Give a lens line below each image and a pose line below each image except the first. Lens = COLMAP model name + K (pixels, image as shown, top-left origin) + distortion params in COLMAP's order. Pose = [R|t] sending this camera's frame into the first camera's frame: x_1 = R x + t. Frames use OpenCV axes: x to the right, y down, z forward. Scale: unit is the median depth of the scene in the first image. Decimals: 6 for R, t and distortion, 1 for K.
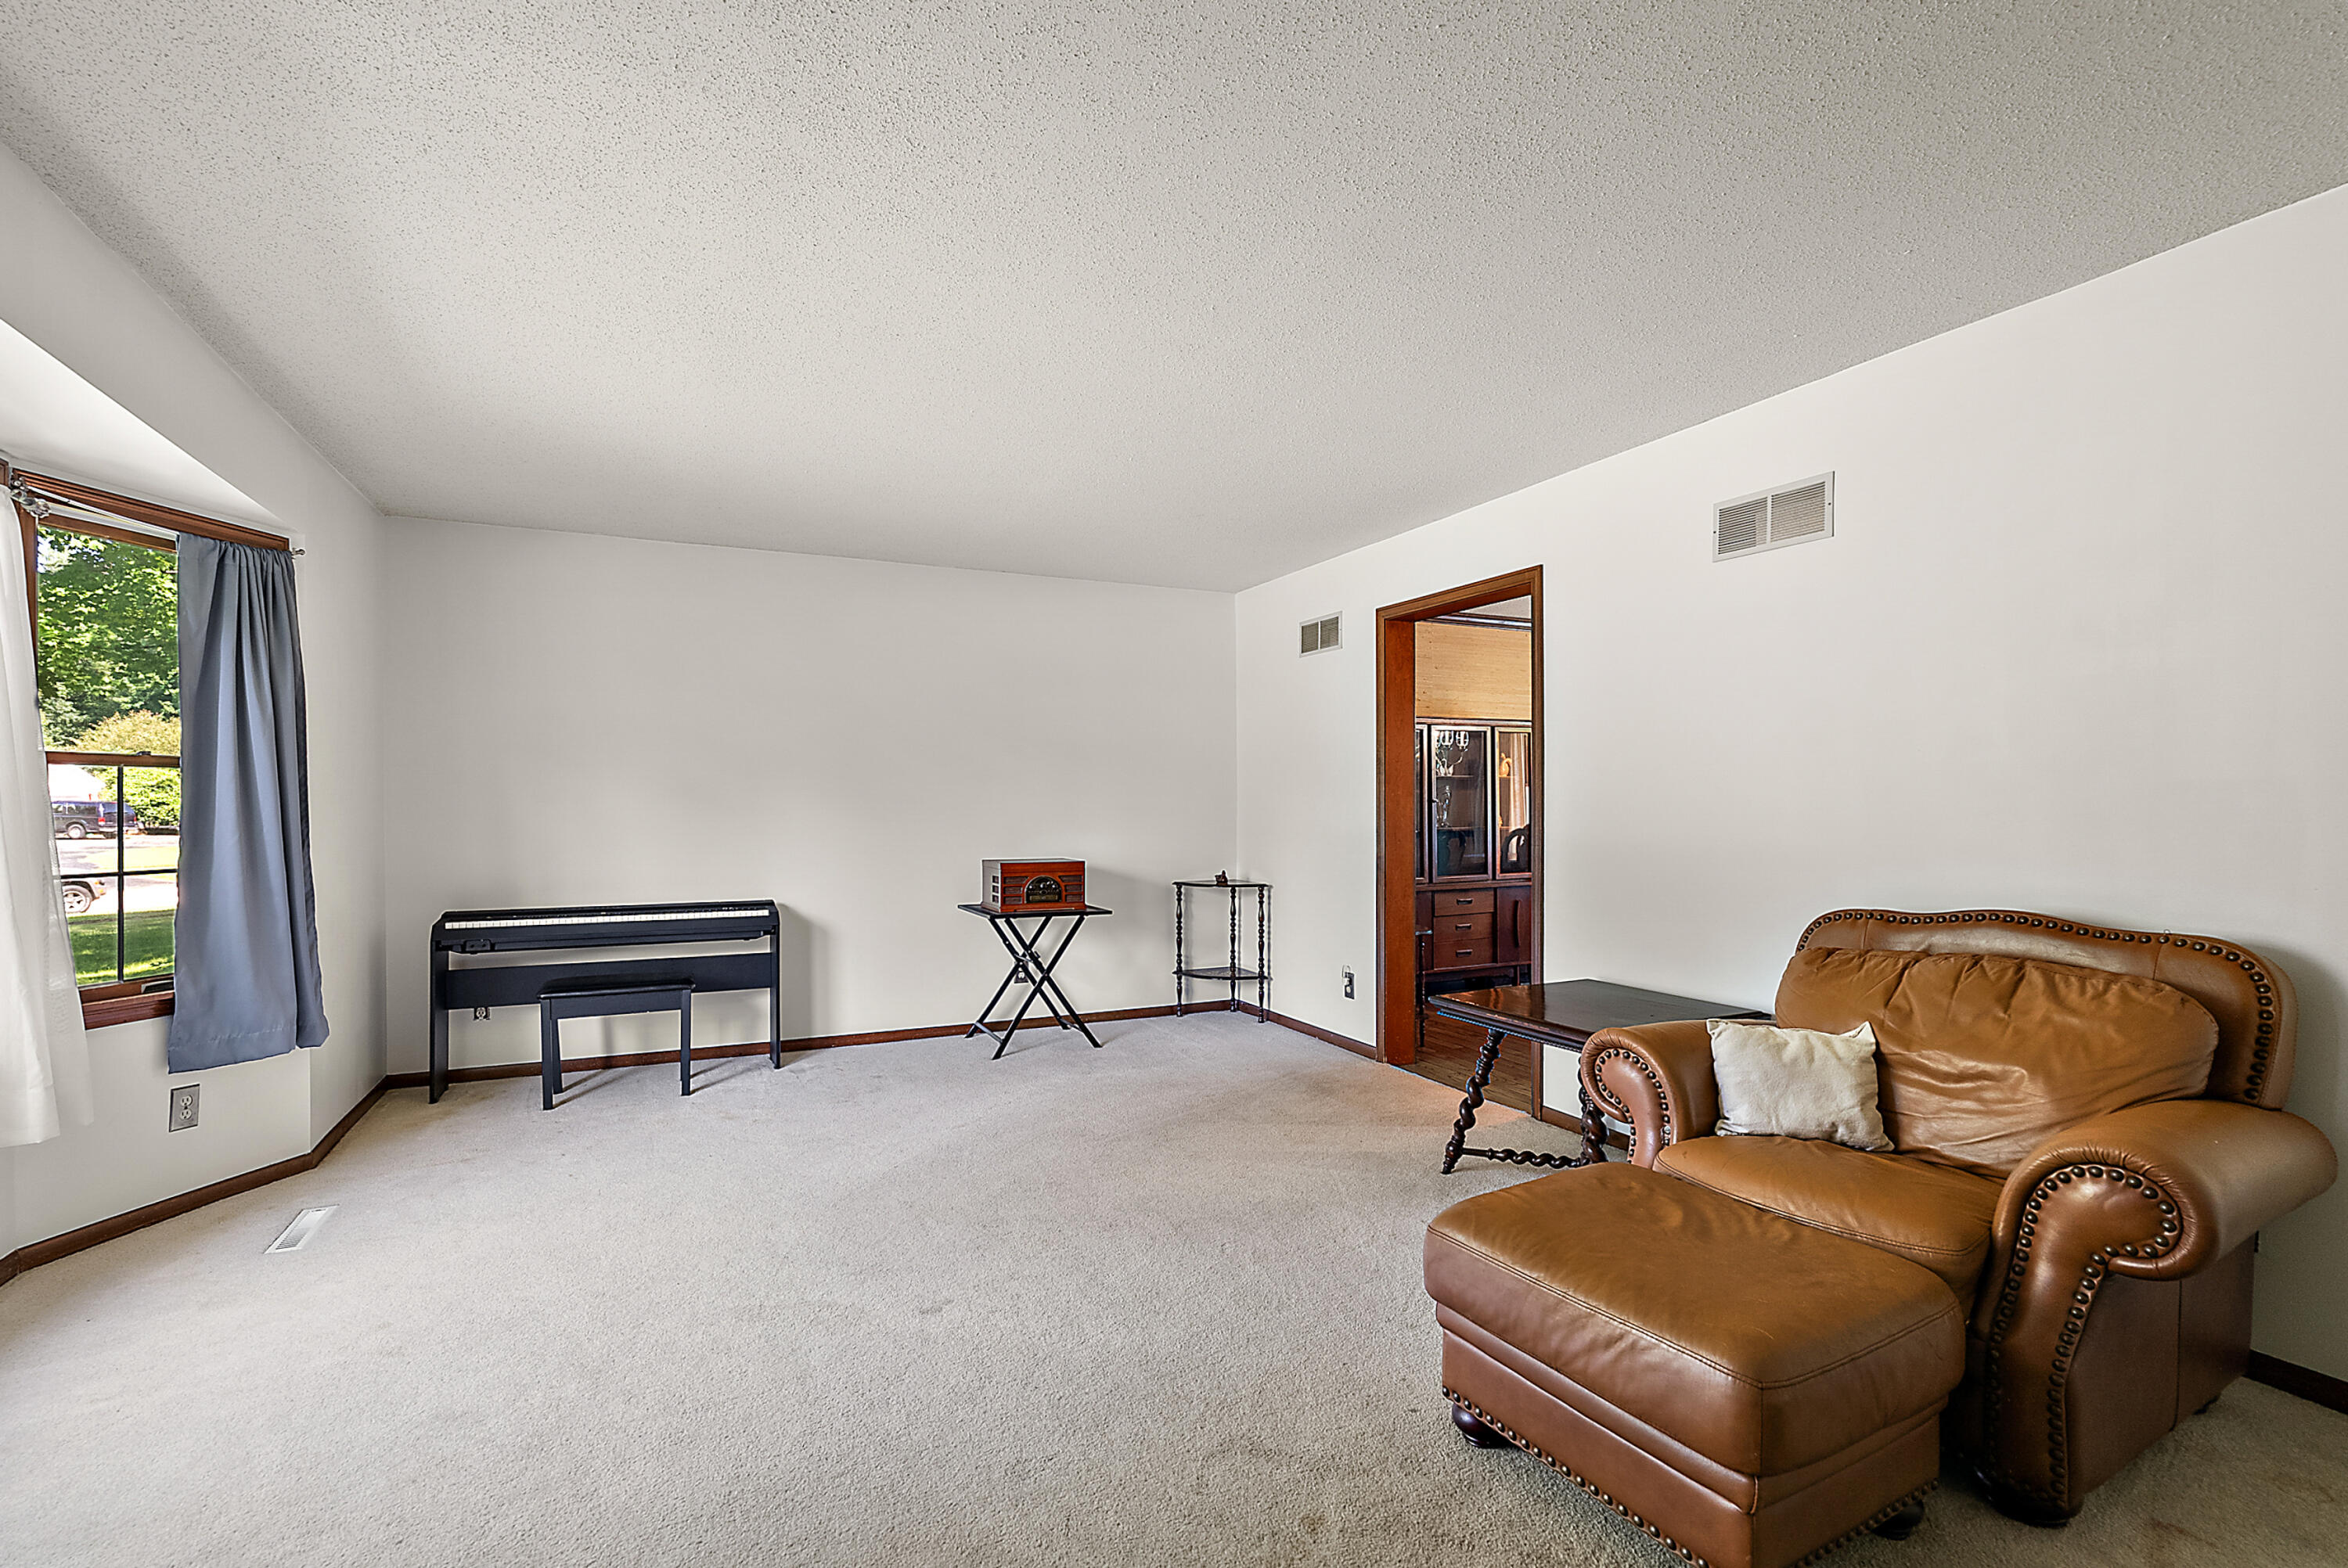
lens RADIAL K [[1058.1, 0, 1170.3], [0, 1058.1, 799.0], [0, 0, 1]] dist [-0.005590, 0.001569]
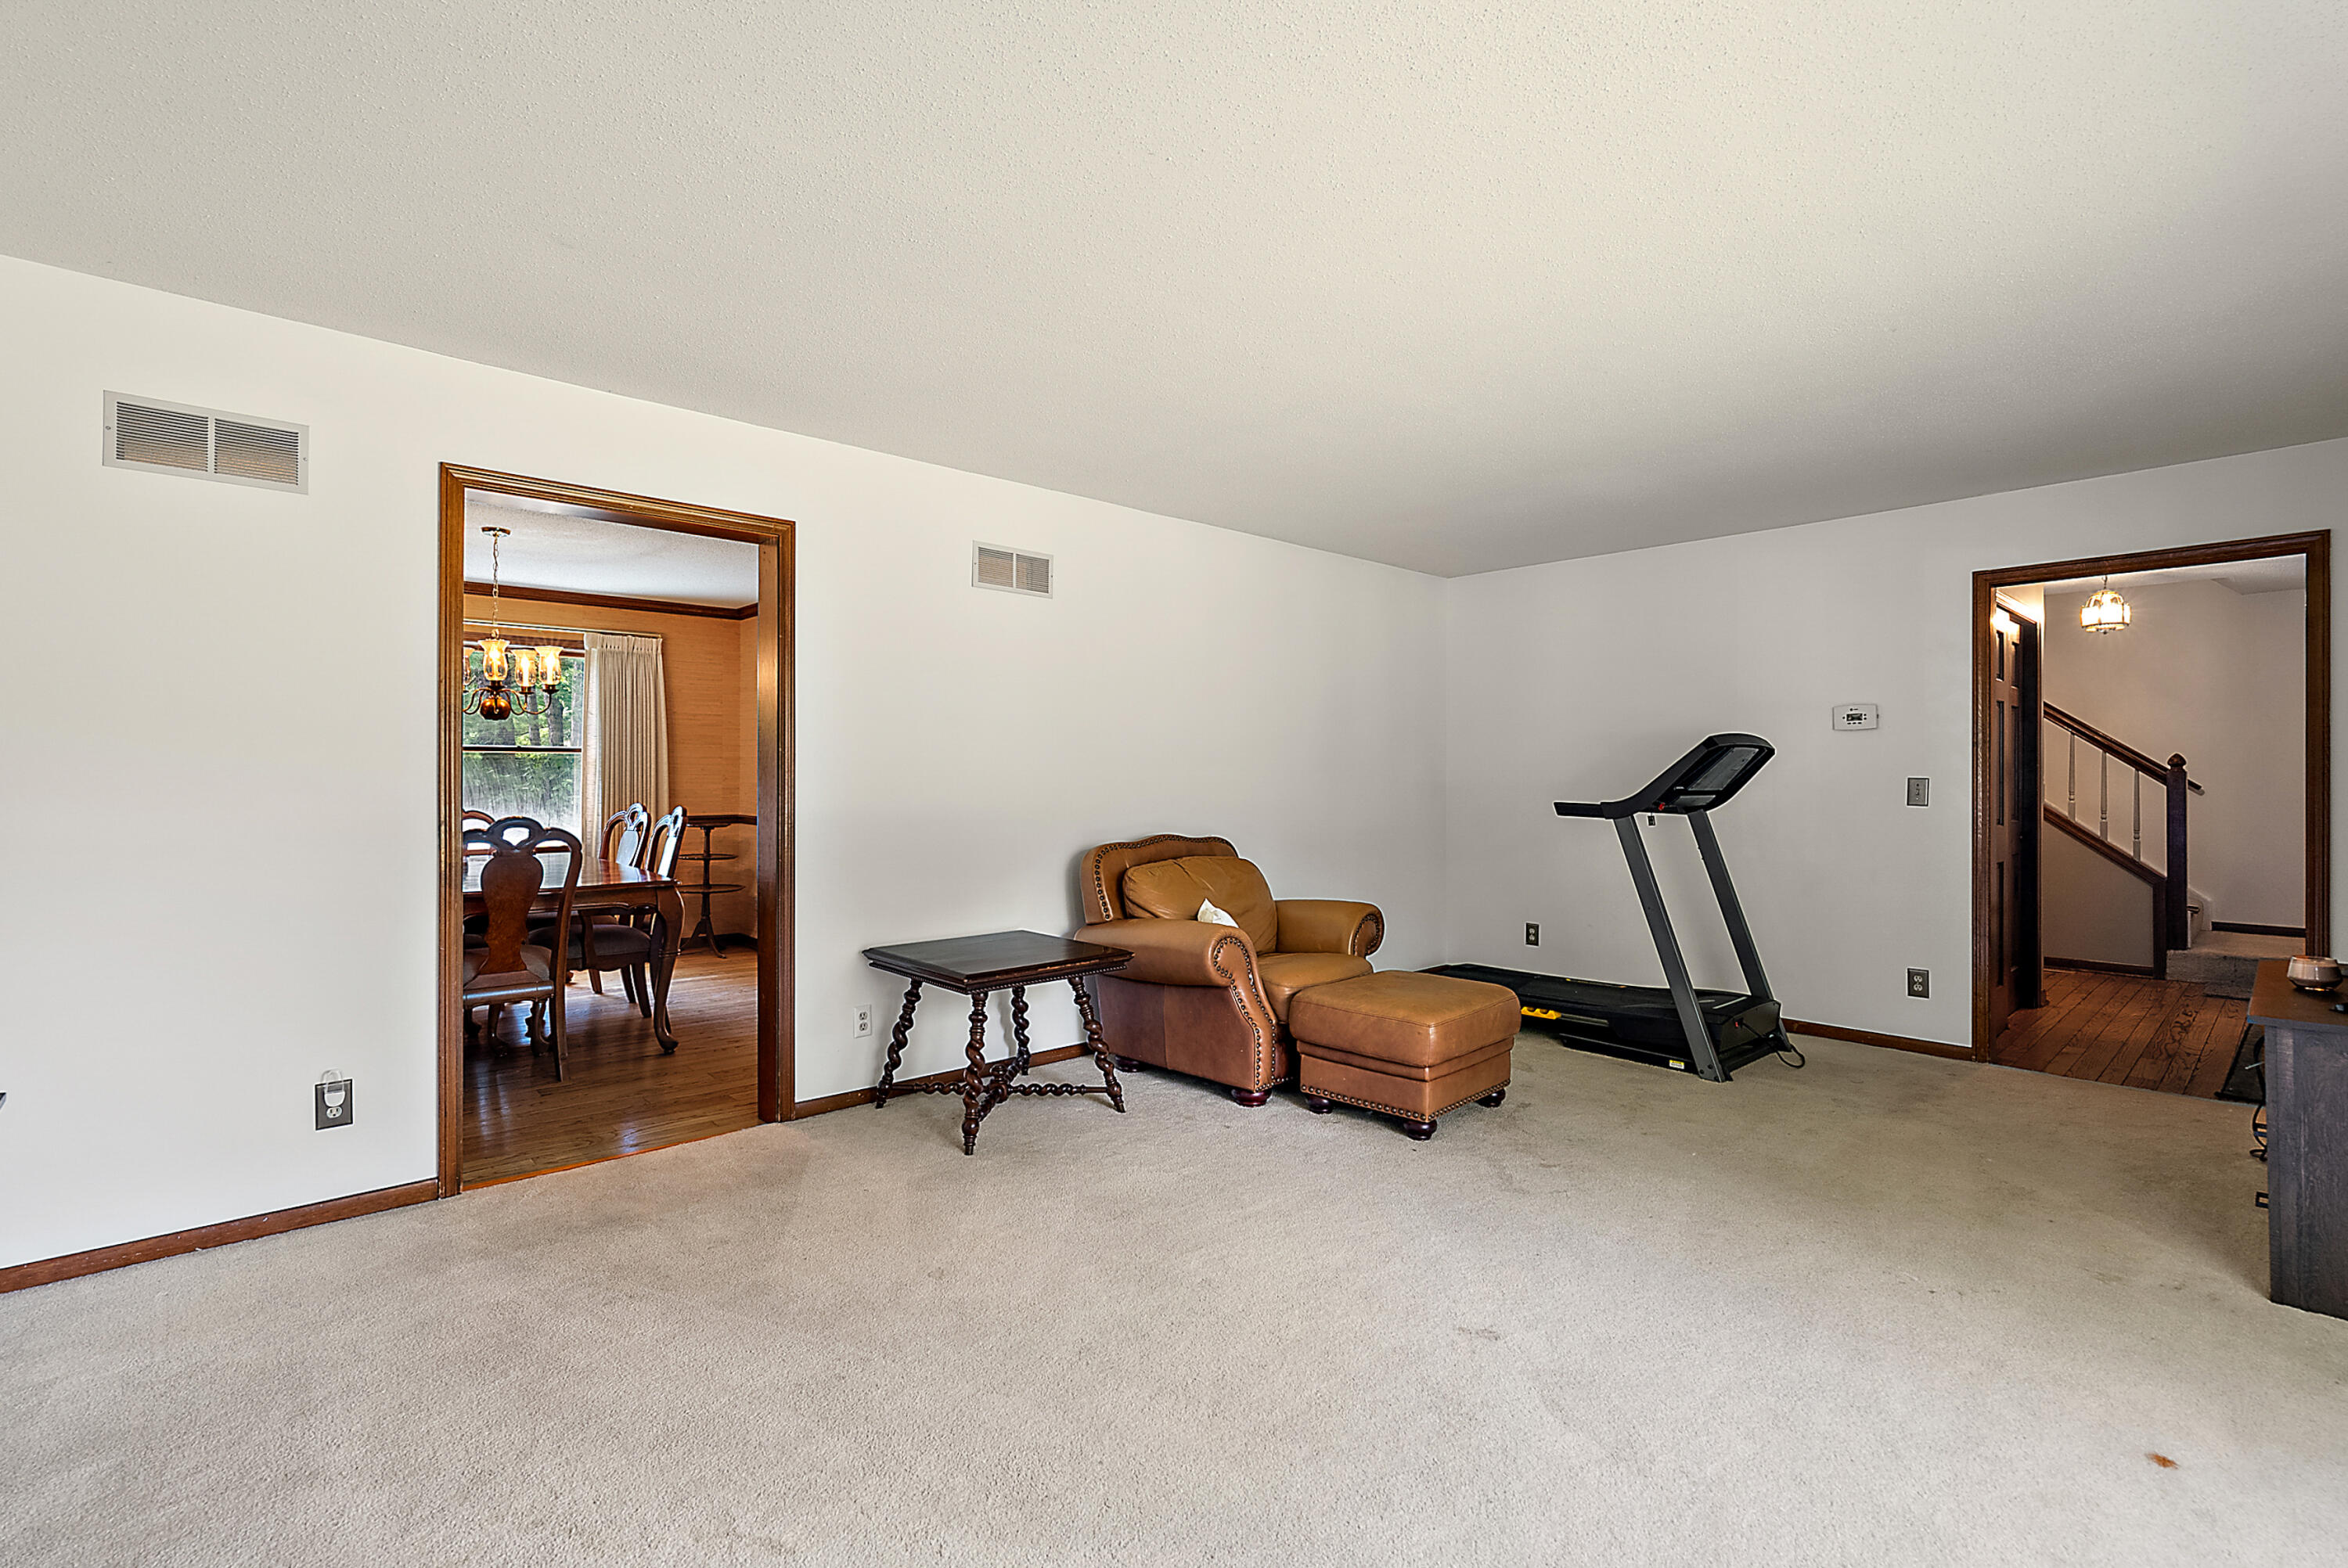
lens RADIAL K [[1058.1, 0, 1181.8], [0, 1058.1, 783.9], [0, 0, 1]] dist [-0.005590, 0.001569]
pose [[-0.291304, -0.003791, 0.956623, -0.637120], [-0.003338, 0.999990, 0.002946, 0.004536], [-0.956625, -0.002335, -0.291313, 0.945443]]
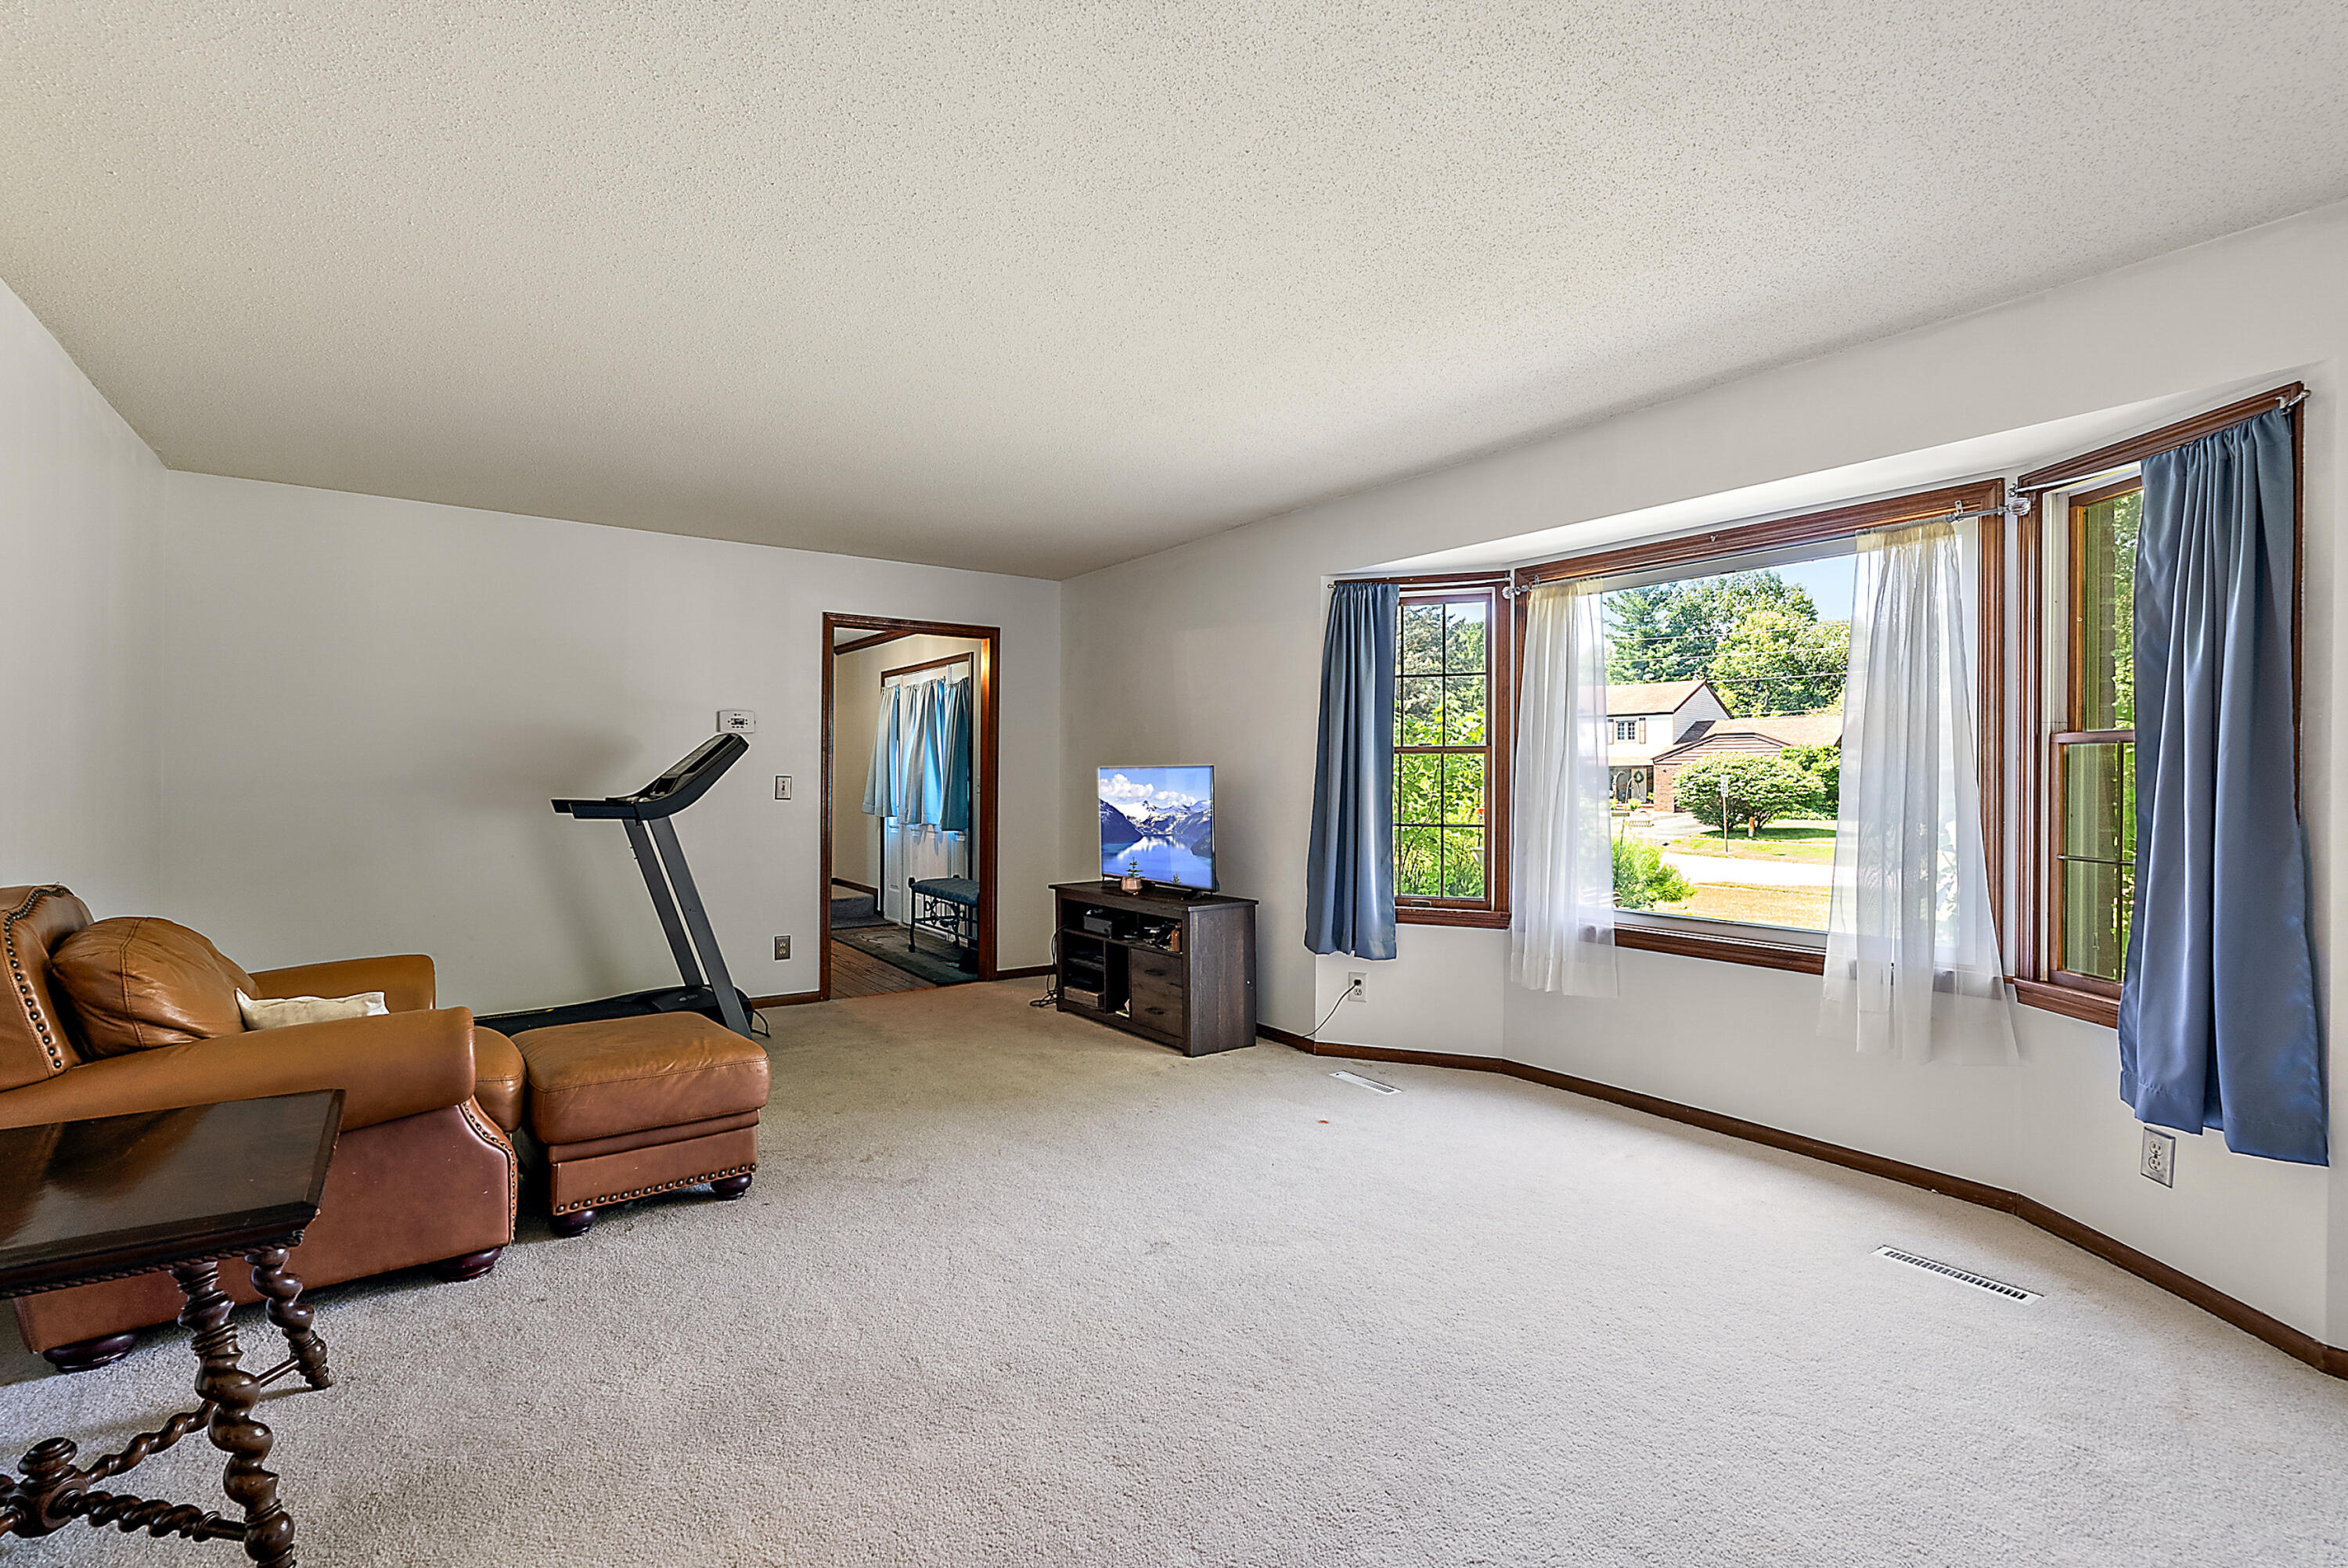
lens RADIAL K [[1058.1, 0, 1193.1], [0, 1058.1, 783.1], [0, 0, 1]] dist [-0.005590, 0.001569]
pose [[-0.984644, -0.007670, -0.174407, -0.045498], [-0.007409, 0.999970, -0.002148, 0.007567], [0.174418, -0.000823, -0.984671, 1.290657]]
